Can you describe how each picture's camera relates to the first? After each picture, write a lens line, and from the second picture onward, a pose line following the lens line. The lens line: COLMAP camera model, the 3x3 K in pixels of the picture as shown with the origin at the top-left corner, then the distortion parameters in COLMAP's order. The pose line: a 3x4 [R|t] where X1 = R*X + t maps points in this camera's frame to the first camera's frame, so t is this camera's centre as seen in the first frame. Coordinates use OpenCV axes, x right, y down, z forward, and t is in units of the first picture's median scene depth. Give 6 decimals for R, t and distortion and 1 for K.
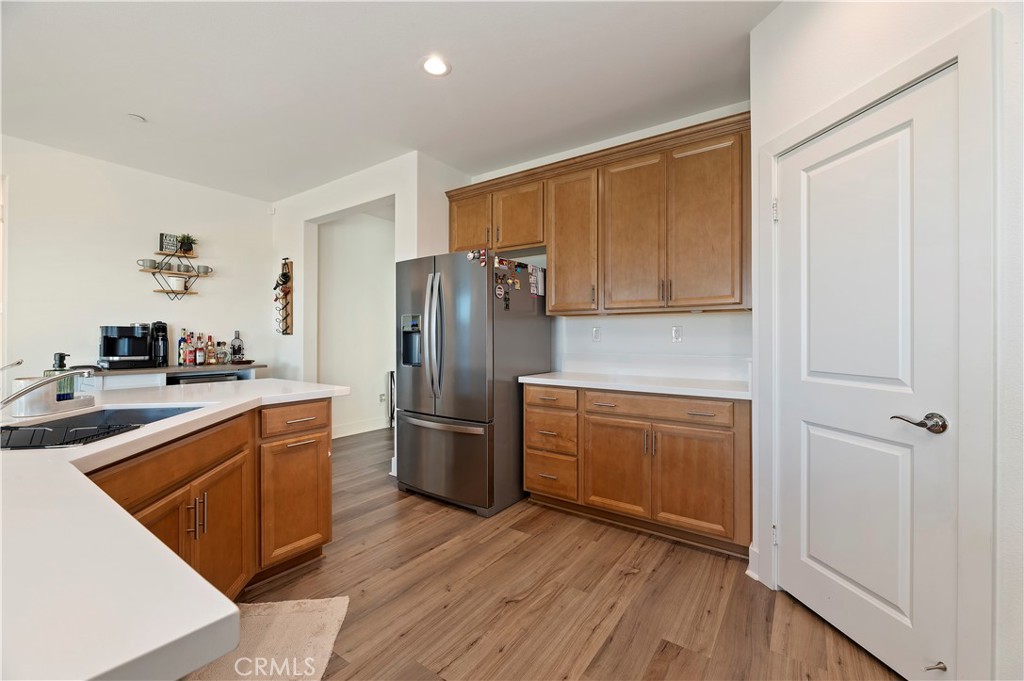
lens RADIAL K [[422.1, 0, 517.4], [0, 422.1, 335.5], [0, 0, 1]] dist [0.001360, 0.000331]
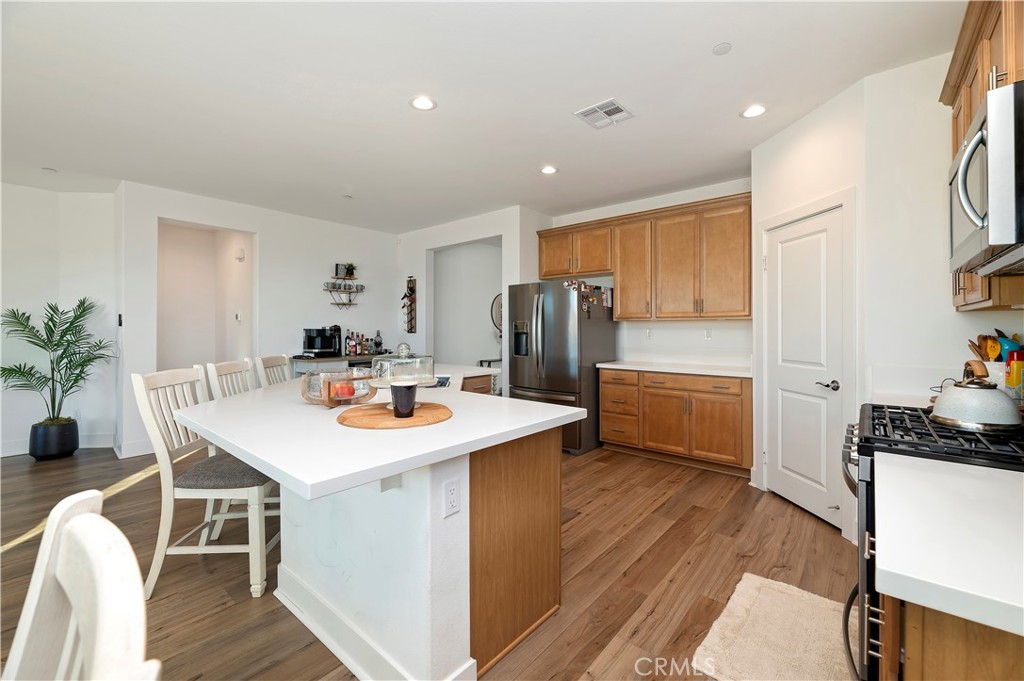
lens RADIAL K [[422.1, 0, 511.1], [0, 422.1, 329.8], [0, 0, 1]] dist [0.001360, 0.000331]
pose [[0.994617, -0.003581, -0.103562, -0.151205], [0.004367, 0.999963, 0.007362, -0.035314], [0.103532, -0.007775, 0.994596, -0.541245]]
